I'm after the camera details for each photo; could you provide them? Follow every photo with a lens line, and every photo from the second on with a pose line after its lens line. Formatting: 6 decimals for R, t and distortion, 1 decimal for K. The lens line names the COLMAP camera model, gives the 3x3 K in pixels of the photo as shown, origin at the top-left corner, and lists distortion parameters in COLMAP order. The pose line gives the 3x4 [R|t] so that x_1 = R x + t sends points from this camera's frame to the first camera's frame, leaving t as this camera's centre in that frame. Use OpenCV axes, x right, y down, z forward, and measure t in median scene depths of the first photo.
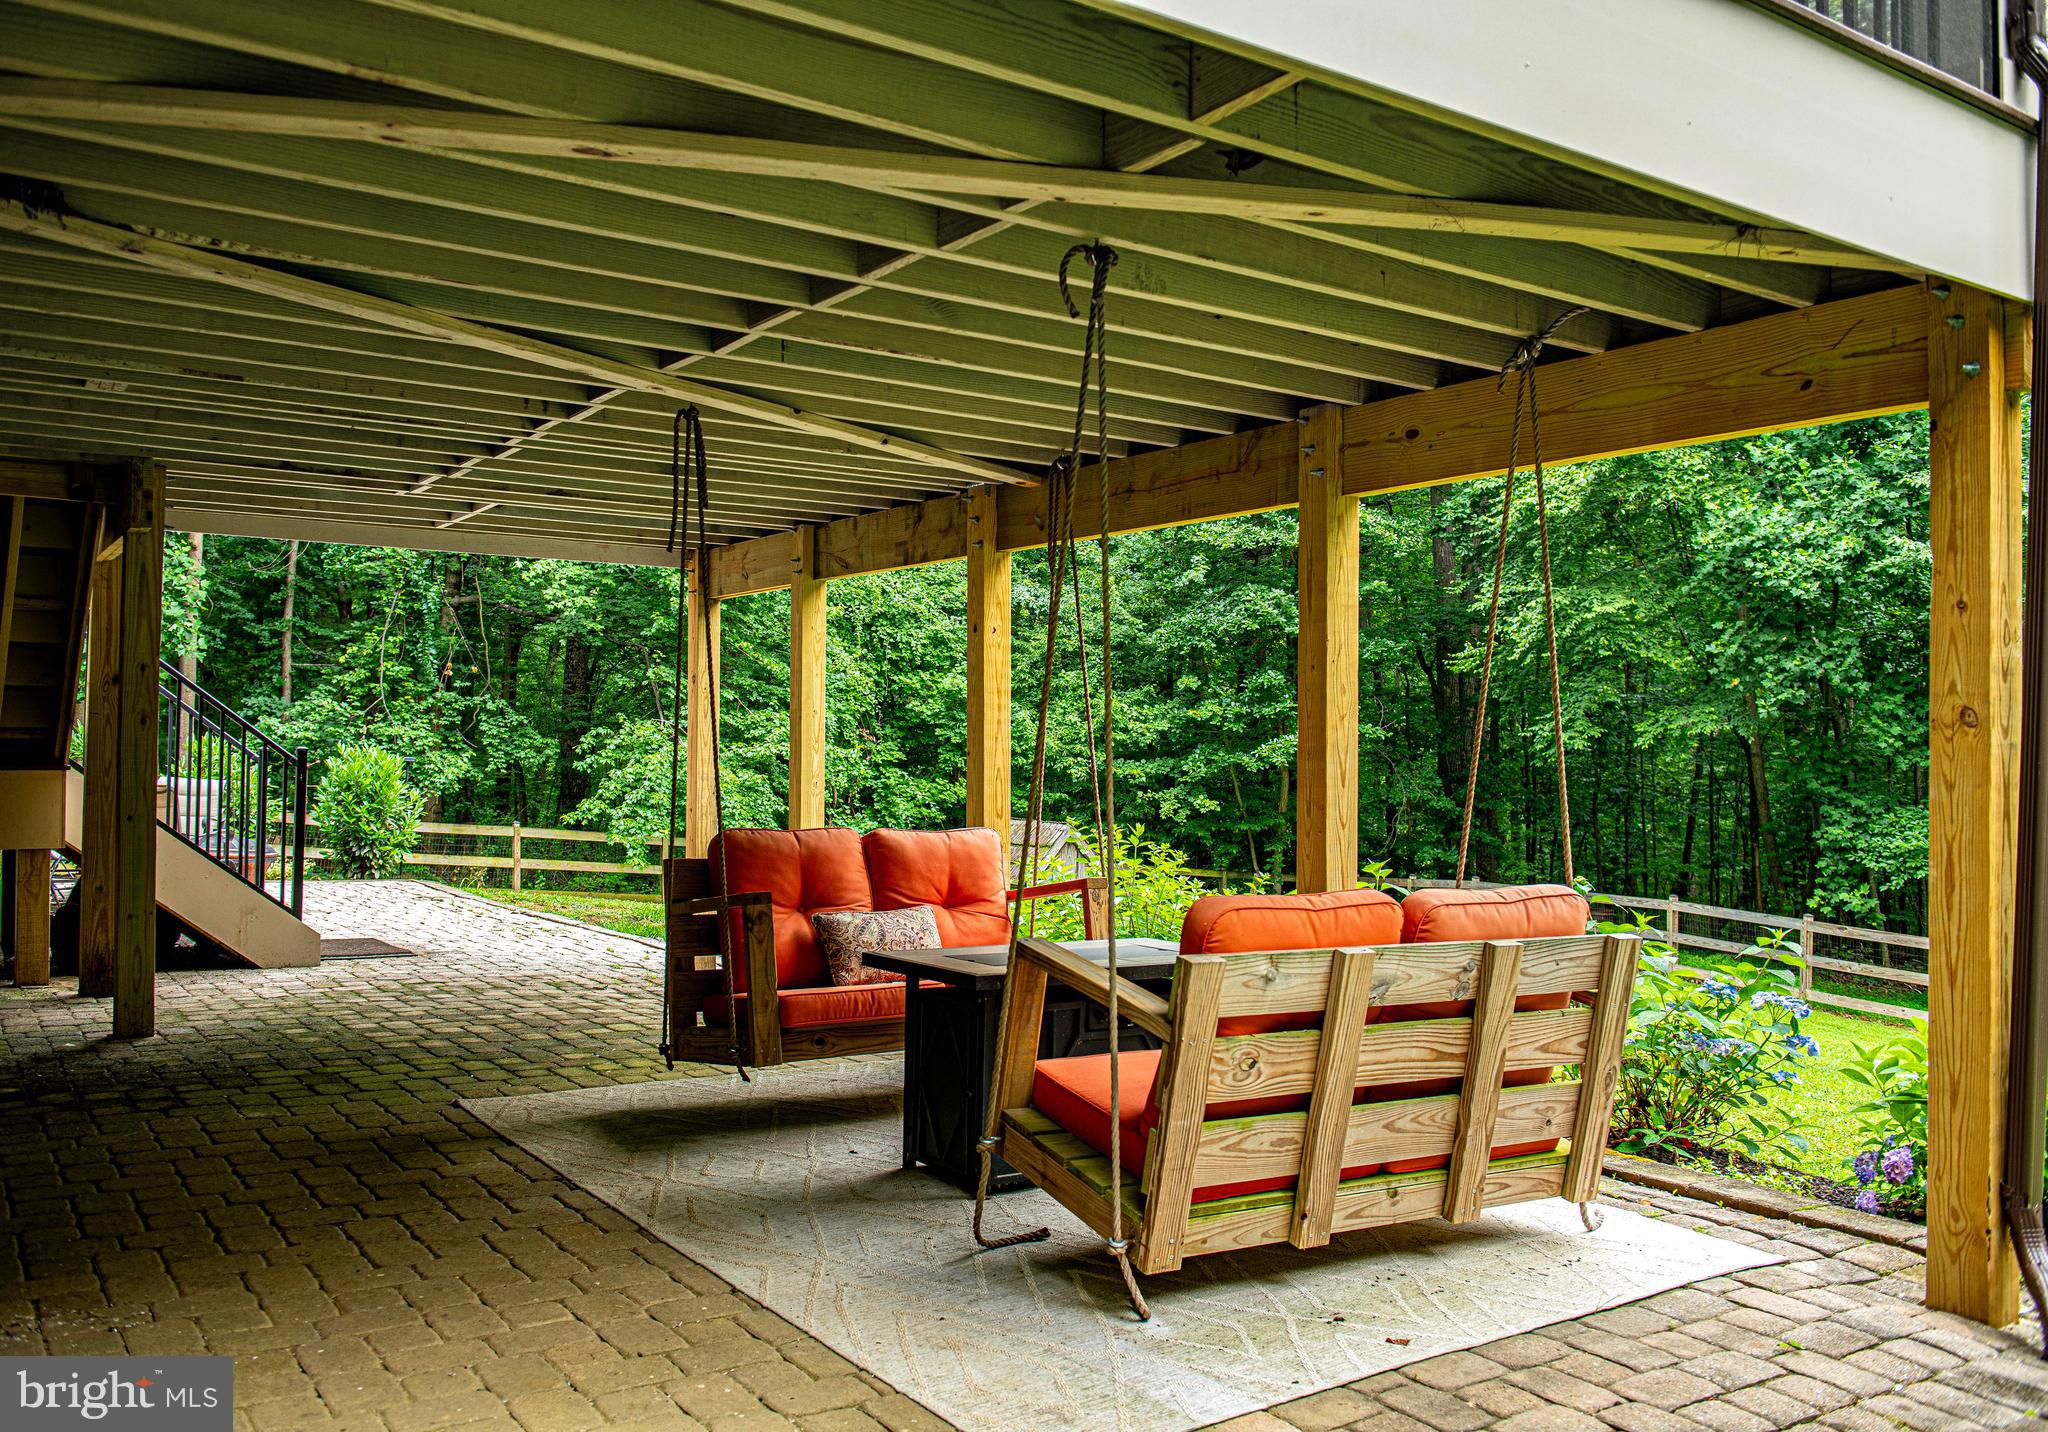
lens RADIAL K [[1654.1, 0, 977.1], [0, 1654.1, 716.5], [0, 0, 1]] dist [-0.023784, -0.011036]
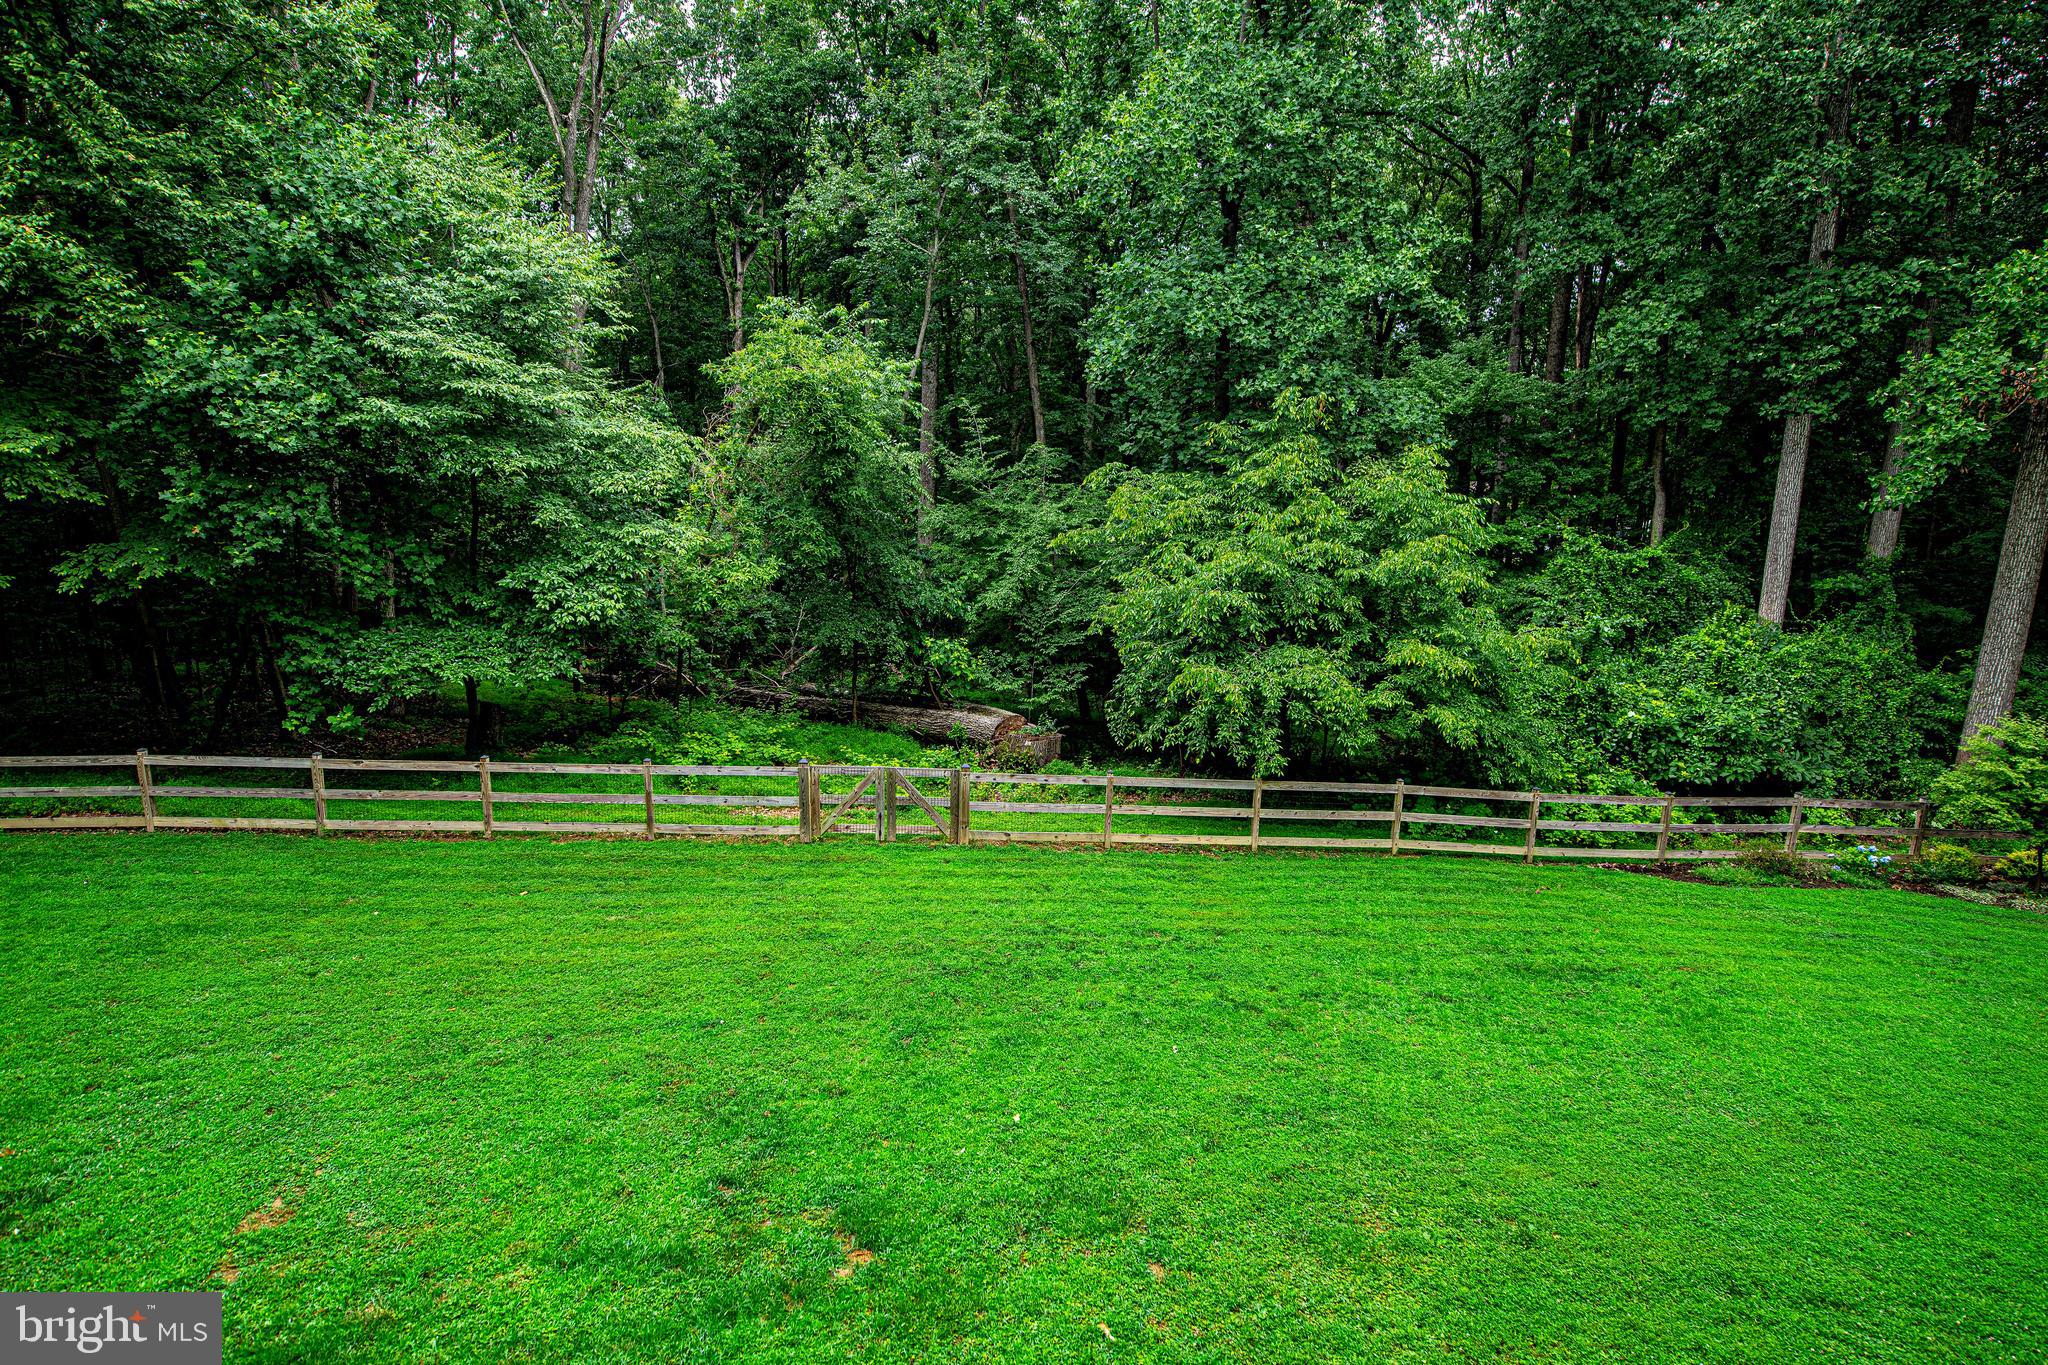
lens RADIAL K [[1121.7, 0, 1033.9], [0, 1121.7, 666.6], [0, 0, 1]] dist [-0.004890, -0.002502]
pose [[0.301217, -0.205671, 0.931111, -0.019492], [-0.041401, 0.972721, 0.228255, -0.108104], [-0.952656, -0.107303, 0.284485, 0.318498]]
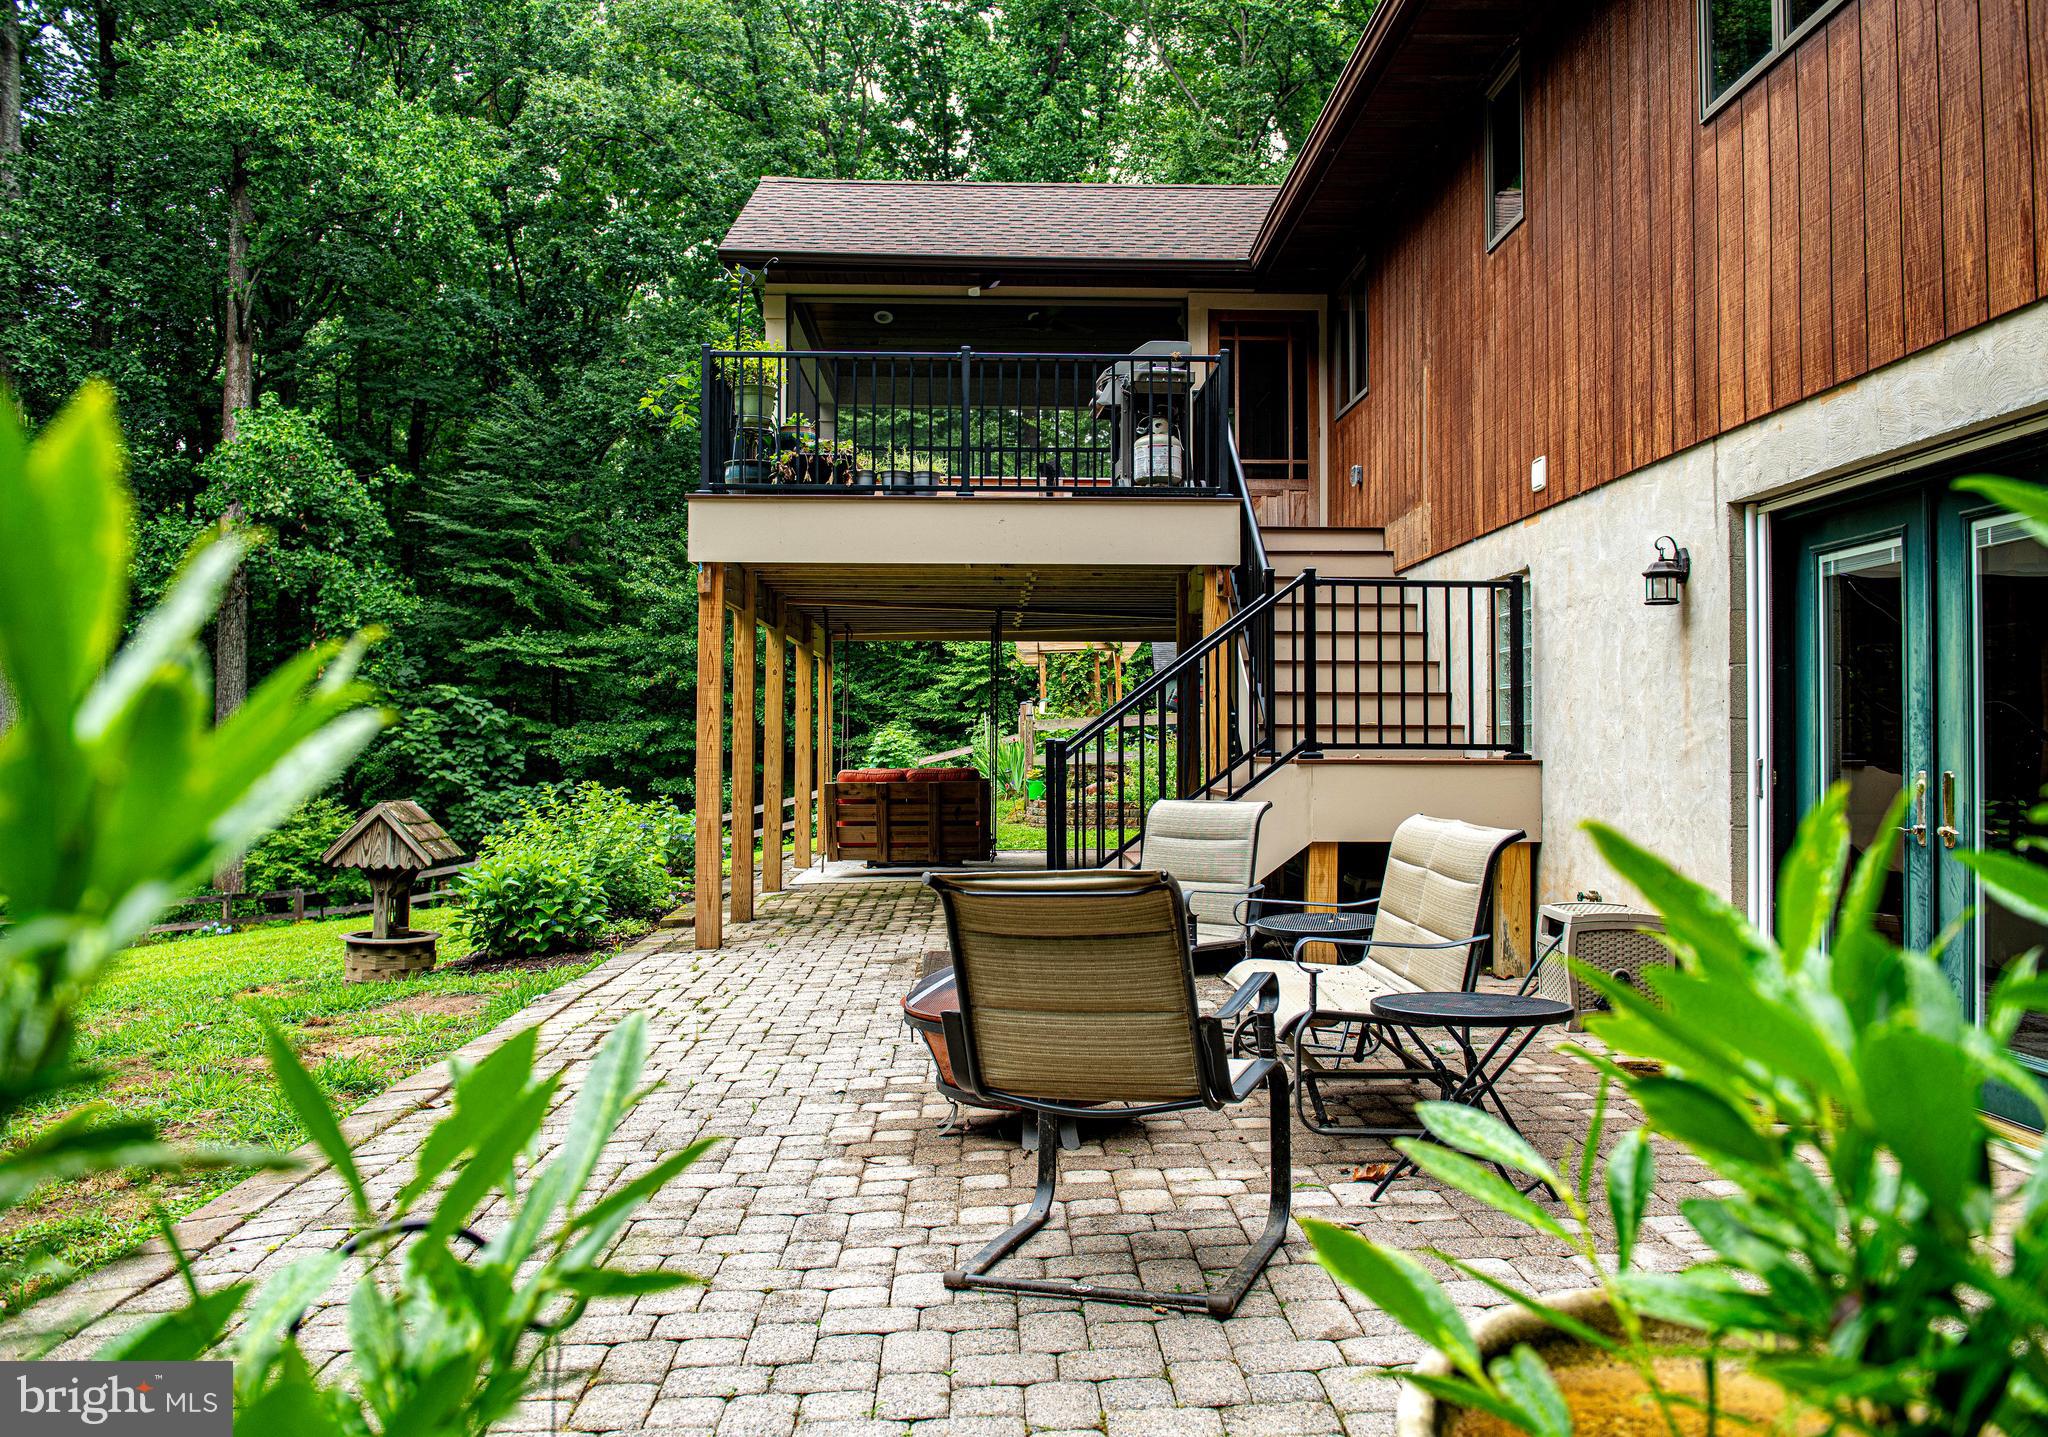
lens RADIAL K [[1577.0, 0, 1027.8], [0, 1577.0, 713.0], [0, 0, 1]] dist [-0.047447, 0.004781]
pose [[-0.848325, -0.003359, 0.529465, -0.328786], [-0.023303, 0.999248, -0.030997, 0.012006], [-0.528962, -0.038634, -0.847766, 0.659098]]
